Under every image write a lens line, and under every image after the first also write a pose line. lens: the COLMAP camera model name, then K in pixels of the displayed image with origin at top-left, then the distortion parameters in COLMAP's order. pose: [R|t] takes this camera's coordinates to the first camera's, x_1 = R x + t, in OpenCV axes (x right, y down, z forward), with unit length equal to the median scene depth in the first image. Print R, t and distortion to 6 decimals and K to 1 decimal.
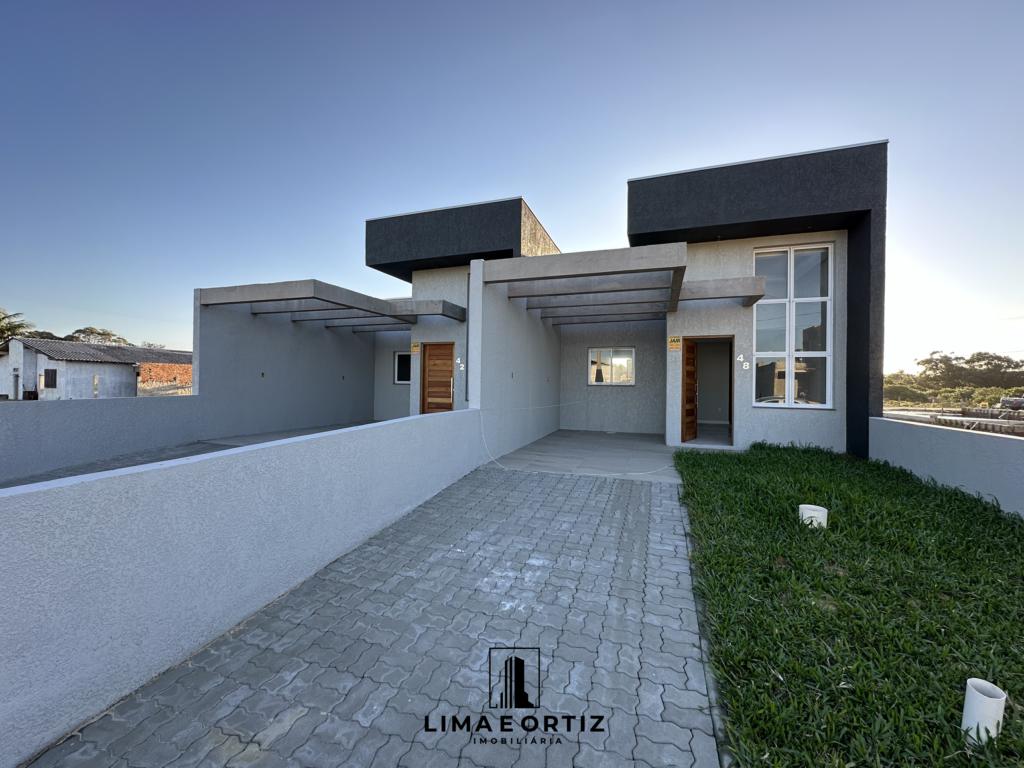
lens RADIAL K [[408.8, 0, 513.8], [0, 408.8, 380.9], [0, 0, 1]] dist [-0.004349, 0.001156]
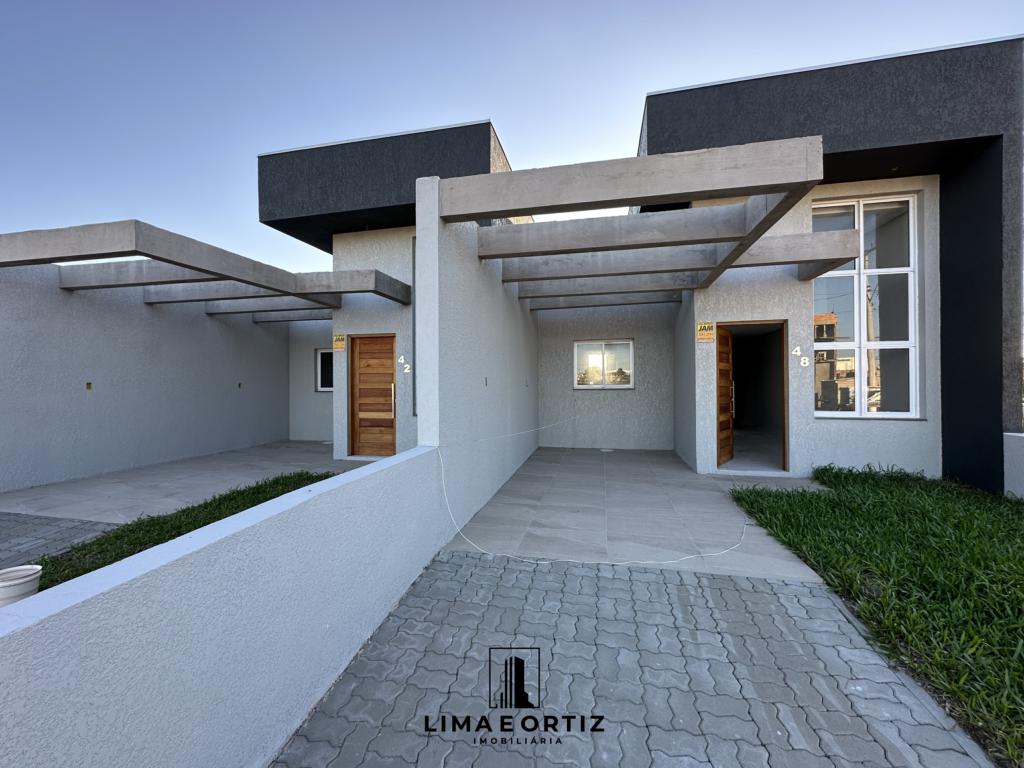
lens RADIAL K [[408.8, 0, 512.6], [0, 408.8, 380.7], [0, 0, 1]] dist [-0.004349, 0.001156]
pose [[0.992583, -0.019077, 0.120061, -0.038268], [0.018468, 0.999810, 0.006176, -0.017610], [-0.120156, -0.003913, 0.992747, 0.348945]]
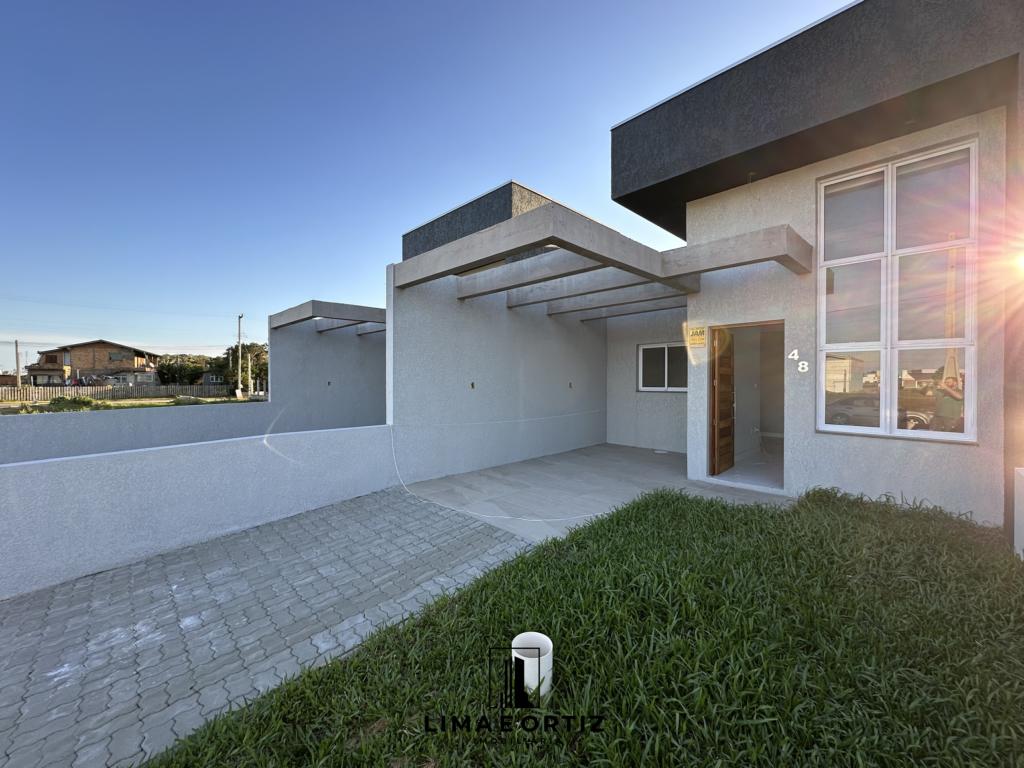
lens RADIAL K [[408.8, 0, 513.8], [0, 408.8, 380.9], [0, 0, 1]] dist [-0.004349, 0.001156]
pose [[0.896236, -0.011079, -0.443439, 0.458508], [0.015773, 0.999852, 0.006898, -0.027051], [0.443297, -0.013176, 0.896278, 0.231982]]
